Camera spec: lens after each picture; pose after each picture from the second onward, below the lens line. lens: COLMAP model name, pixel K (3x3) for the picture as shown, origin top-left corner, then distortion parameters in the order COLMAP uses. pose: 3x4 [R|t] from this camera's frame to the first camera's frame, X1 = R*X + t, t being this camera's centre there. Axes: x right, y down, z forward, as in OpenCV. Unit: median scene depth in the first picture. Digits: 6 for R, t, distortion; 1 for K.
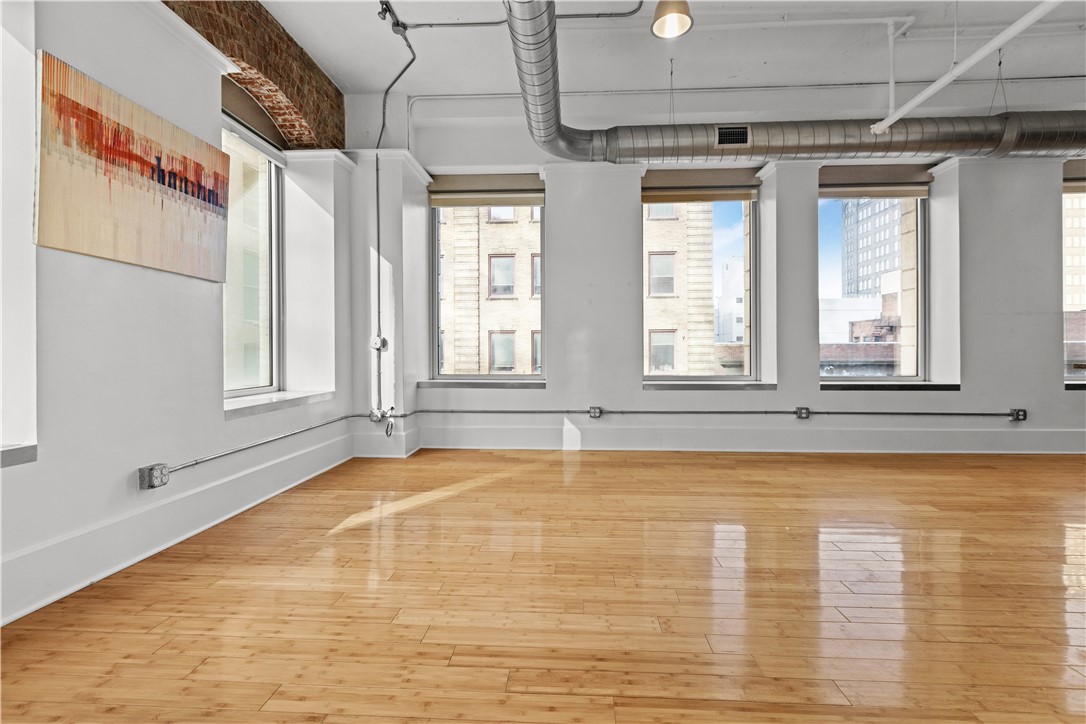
lens RADIAL K [[492.9, 0, 547.6], [0, 492.9, 351.3], [0, 0, 1]] dist [0.001412, -0.001267]
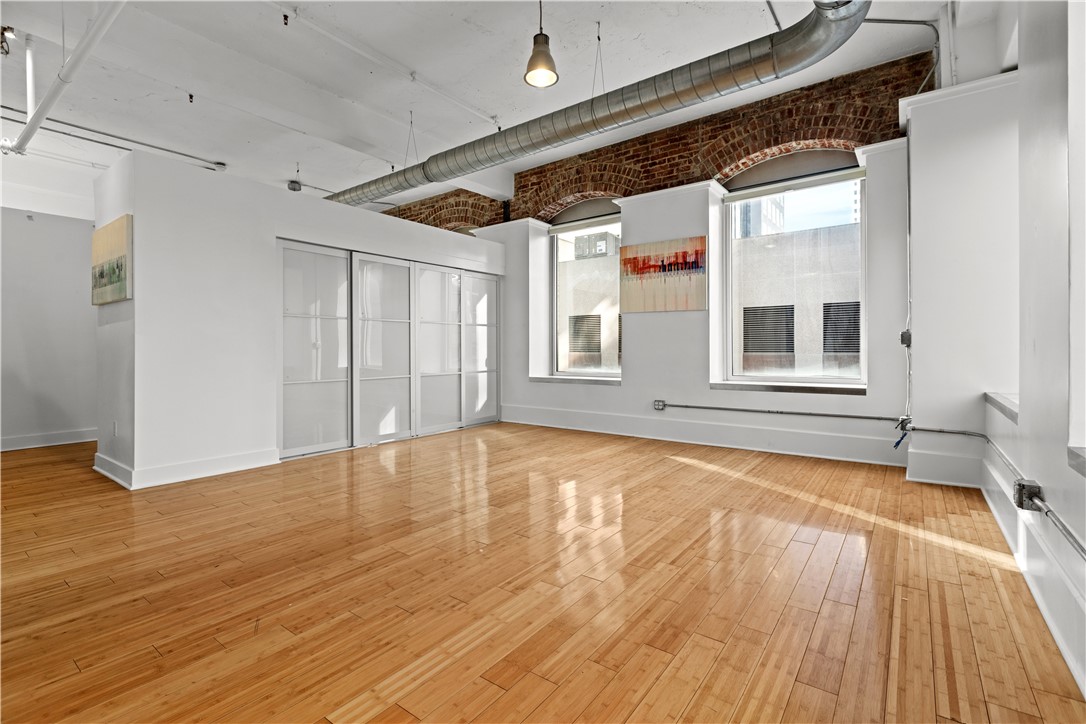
lens RADIAL K [[492.9, 0, 544.0], [0, 492.9, 348.8], [0, 0, 1]] dist [0.001412, -0.001267]
pose [[-0.555137, 0.002618, -0.831755, 0.715872], [0.004905, 0.999988, -0.000126, -0.001505], [0.831744, -0.004150, -0.555143, 0.958231]]
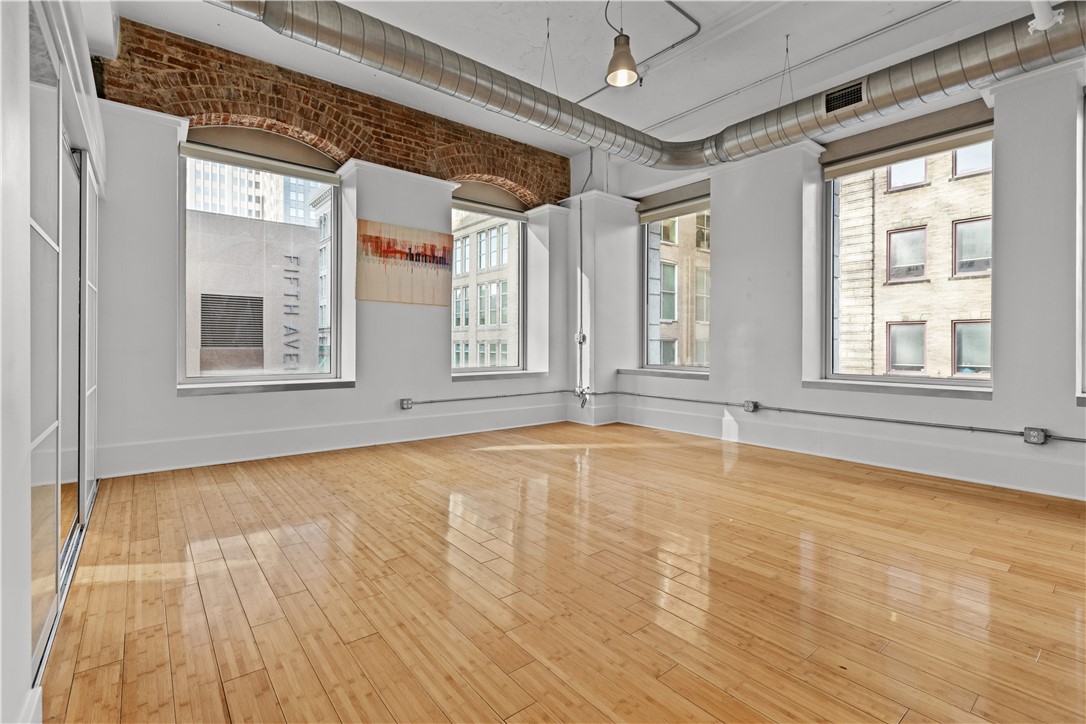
lens RADIAL K [[492.9, 0, 543.8], [0, 492.9, 346.7], [0, 0, 1]] dist [0.001412, -0.001267]
pose [[0.672065, 0.008489, -0.740444, 0.592575], [-0.006768, 0.999963, 0.005321, 0.000037], [0.740462, 0.001435, 0.672097, 0.020925]]
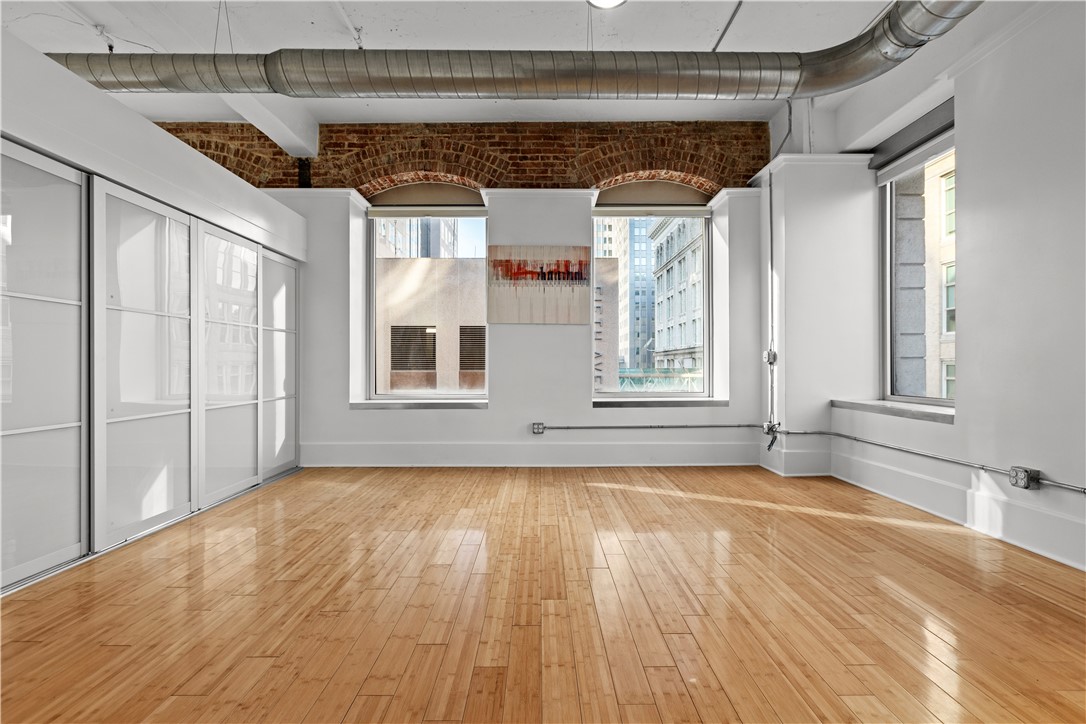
lens RADIAL K [[492.9, 0, 545.9], [0, 492.9, 367.2], [0, 0, 1]] dist [0.001412, -0.001267]
pose [[0.066287, 0.003844, -0.997793, 0.640082], [0.001664, 0.999991, 0.003963, -0.000323], [0.997799, -0.001923, 0.066280, 0.477561]]
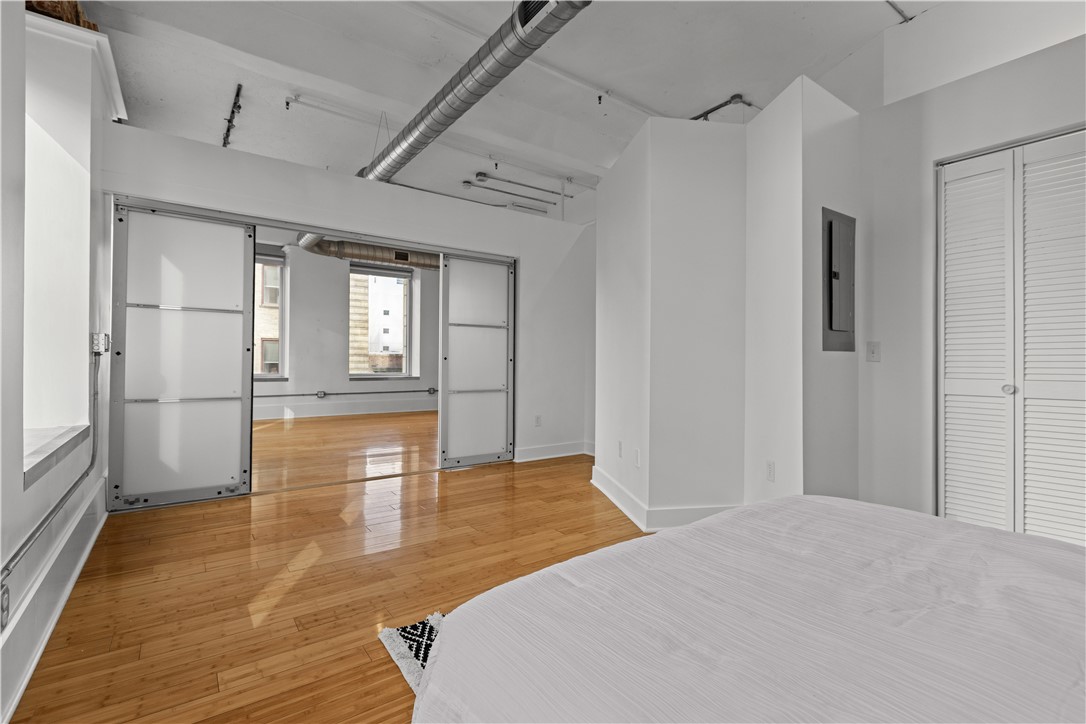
lens RADIAL K [[492.9, 0, 549.3], [0, 492.9, 357.5], [0, 0, 1]] dist [0.001412, -0.001267]
pose [[0.768152, 0.014305, 0.640107, -0.424296], [-0.010961, 0.999898, -0.009192, 0.002176], [-0.640173, 0.000044, 0.768231, -0.896039]]
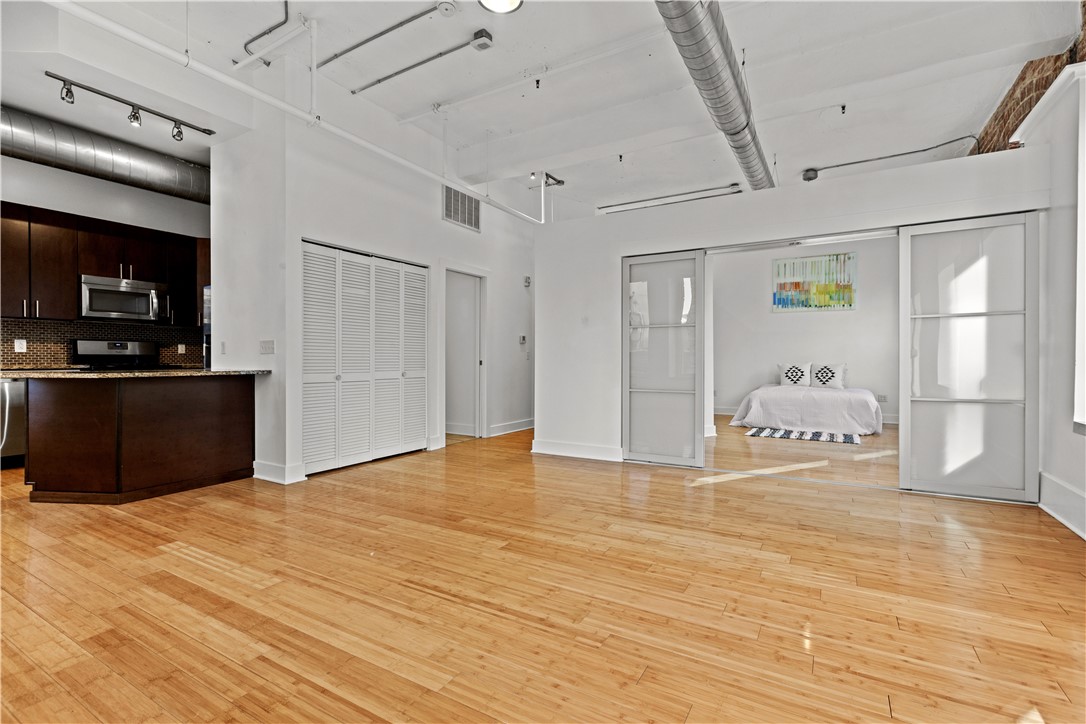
lens RADIAL K [[492.9, 0, 548.0], [0, 492.9, 362.6], [0, 0, 1]] dist [0.001412, -0.001267]
pose [[-0.891036, -0.001627, 0.453929, -0.133931], [0.000968, 0.999984, 0.005485, -0.001162], [-0.453931, 0.005327, -0.891021, 1.013428]]
